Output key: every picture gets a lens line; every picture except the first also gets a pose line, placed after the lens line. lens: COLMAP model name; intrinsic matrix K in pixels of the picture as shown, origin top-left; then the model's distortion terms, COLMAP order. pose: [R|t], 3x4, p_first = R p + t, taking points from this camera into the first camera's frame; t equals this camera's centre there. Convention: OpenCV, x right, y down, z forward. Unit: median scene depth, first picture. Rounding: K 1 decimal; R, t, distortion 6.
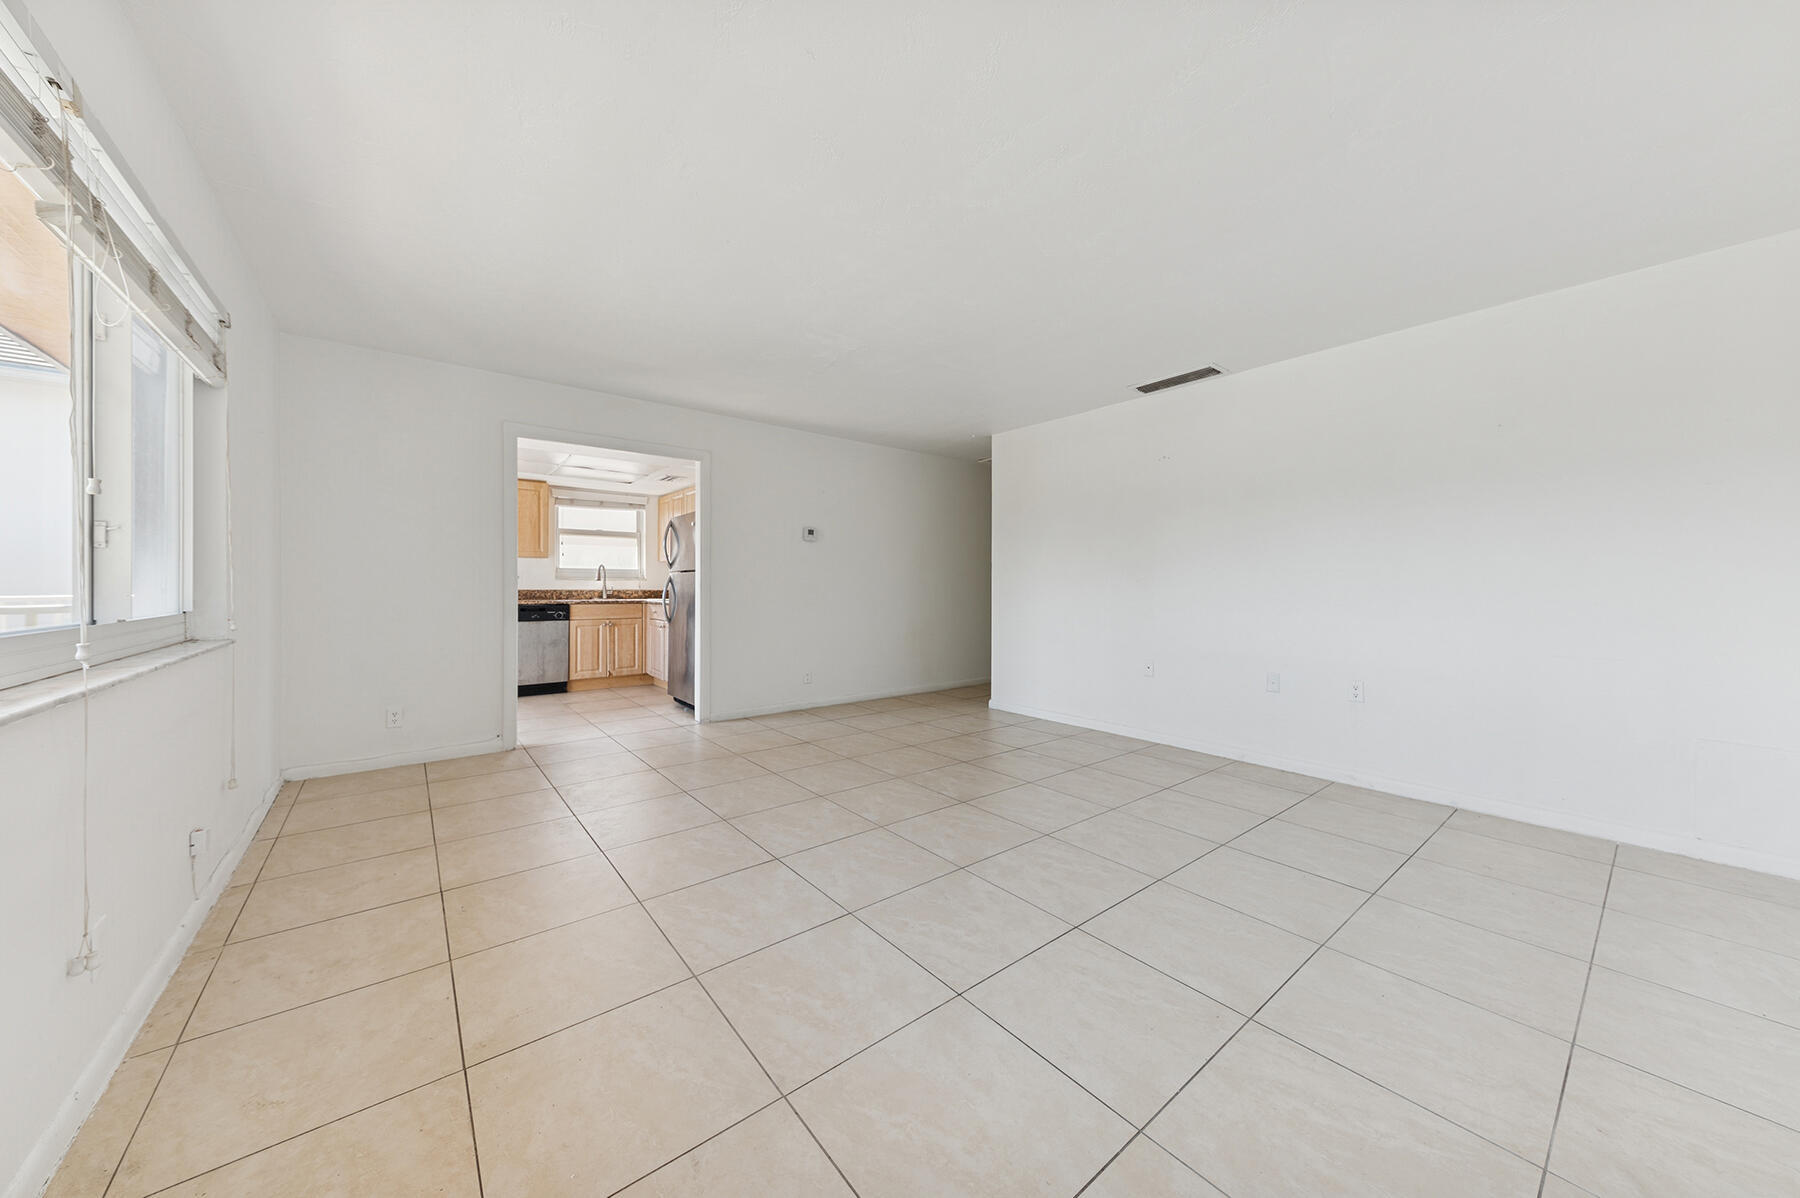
lens RADIAL K [[612.3, 0, 910.9], [0, 612.3, 588.8], [0, 0, 1]] dist [0.003035, 0.000352]
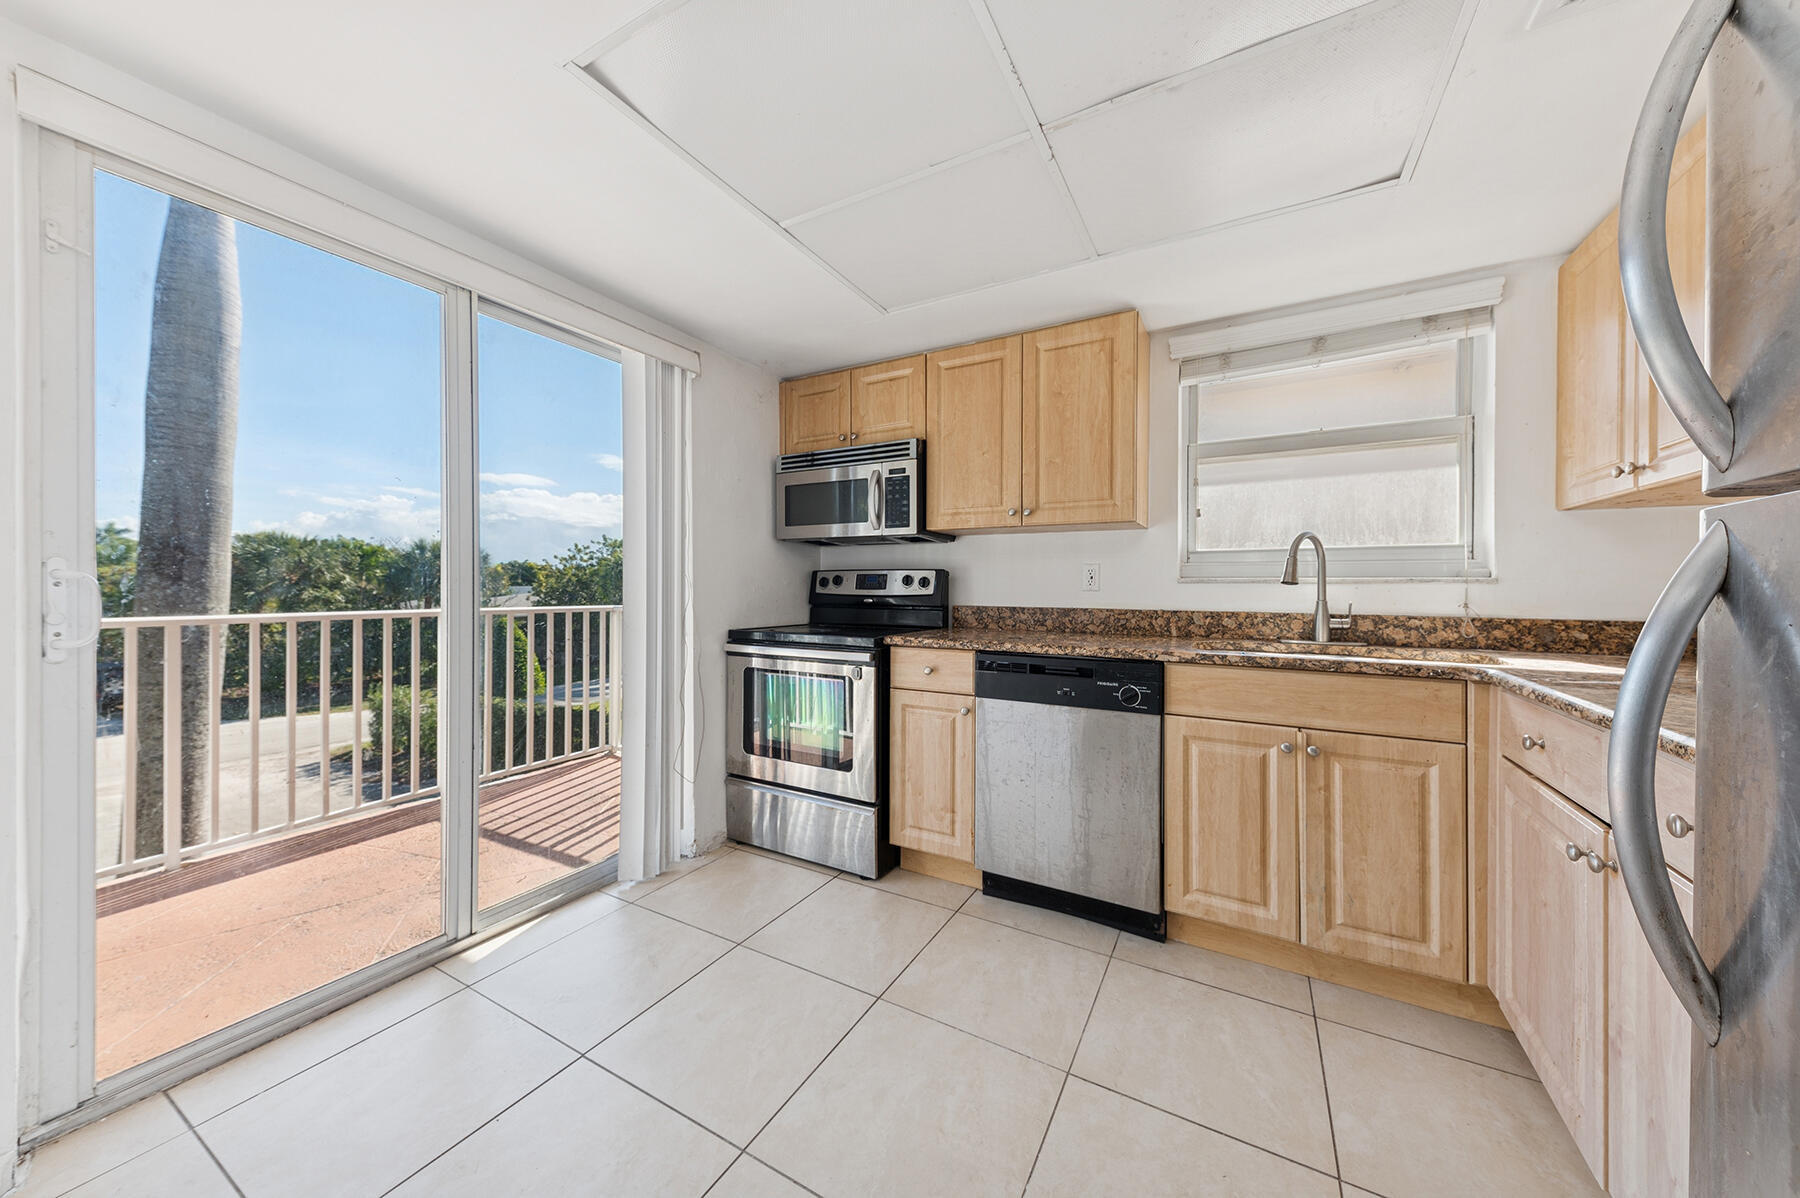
lens RADIAL K [[612.3, 0, 905.7], [0, 612.3, 588.2], [0, 0, 1]] dist [0.003035, 0.000352]
pose [[0.358254, -0.004271, -0.933614, -0.242846], [-0.008328, 0.999935, -0.007770, -0.006202], [0.933587, 0.010559, 0.358195, 0.587600]]
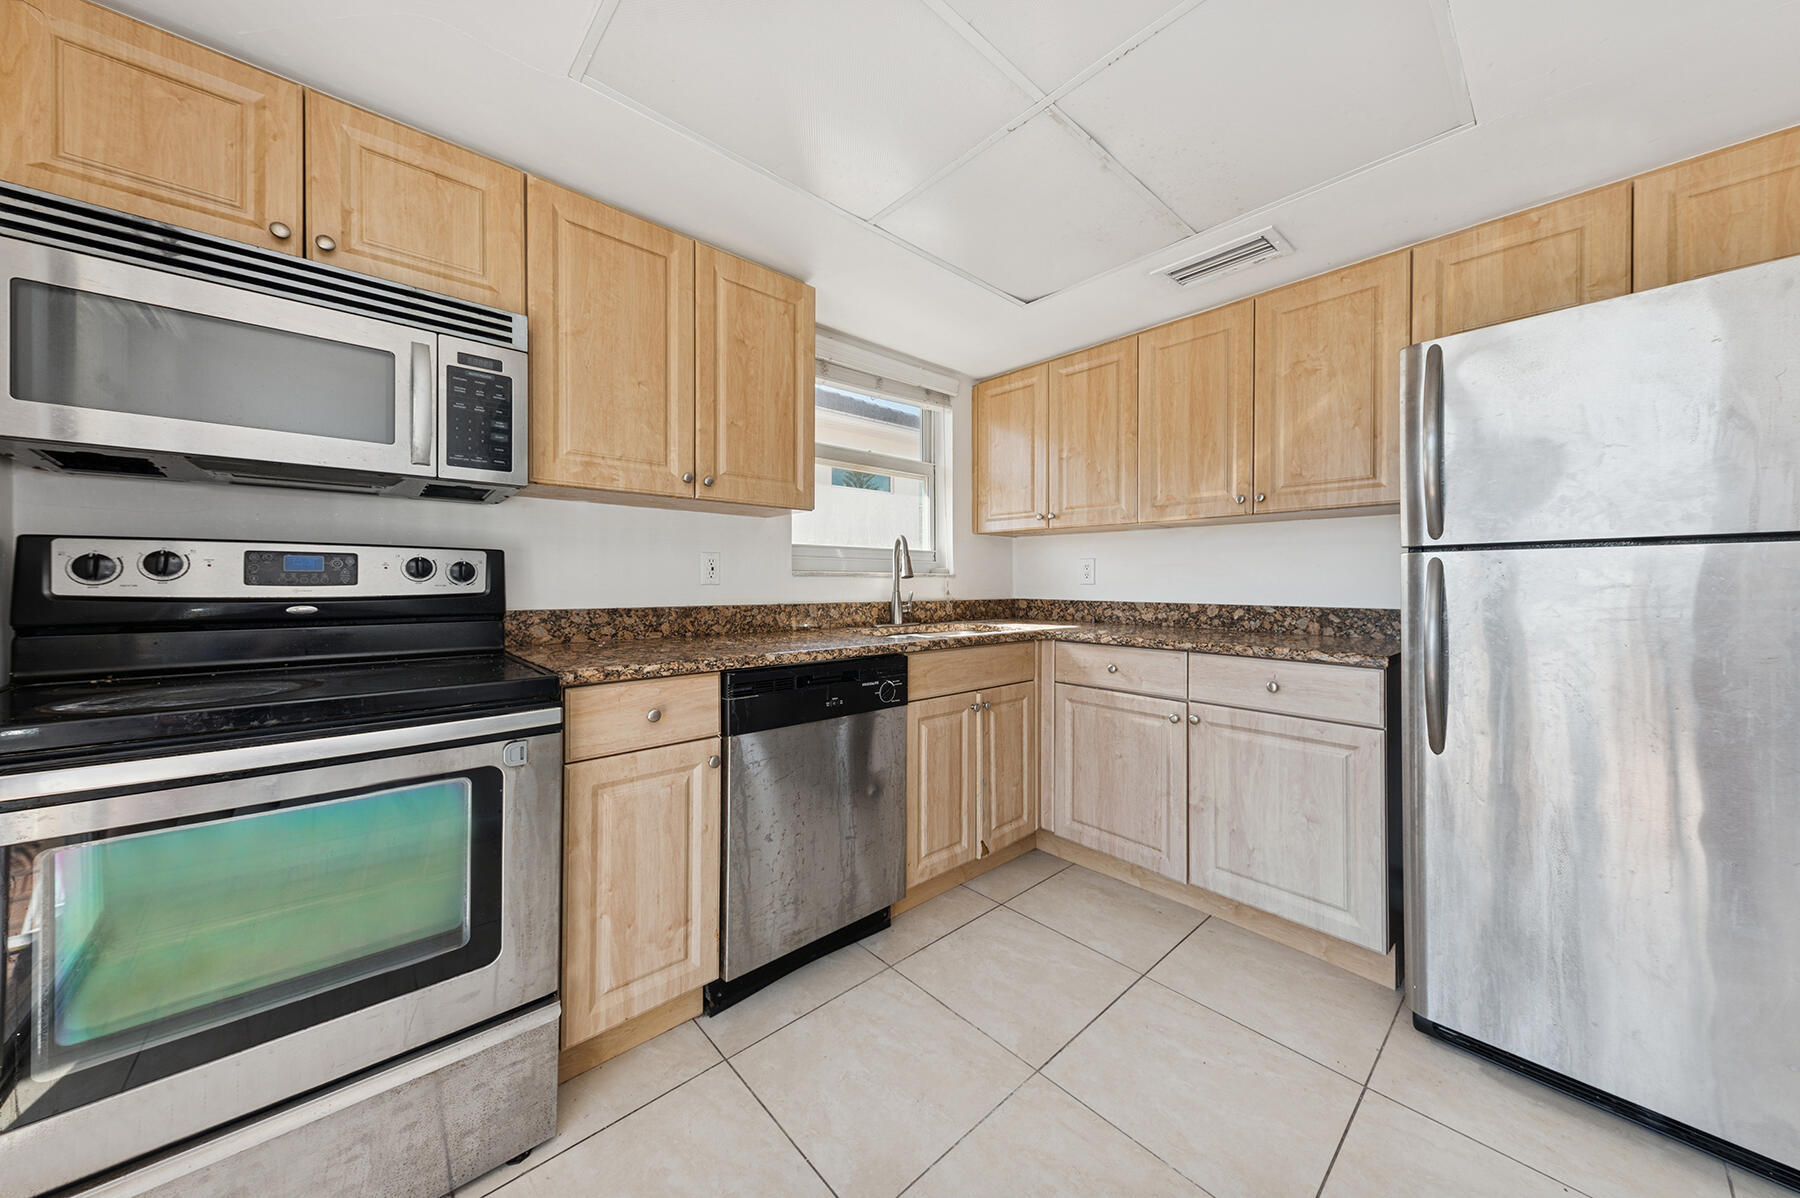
lens RADIAL K [[612.3, 0, 893.6], [0, 612.3, 581.9], [0, 0, 1]] dist [0.003035, 0.000352]
pose [[0.999078, -0.003783, 0.042769, -0.440526], [0.004030, 0.999976, -0.005678, -0.007510], [-0.042746, 0.005845, 0.999069, 0.521419]]
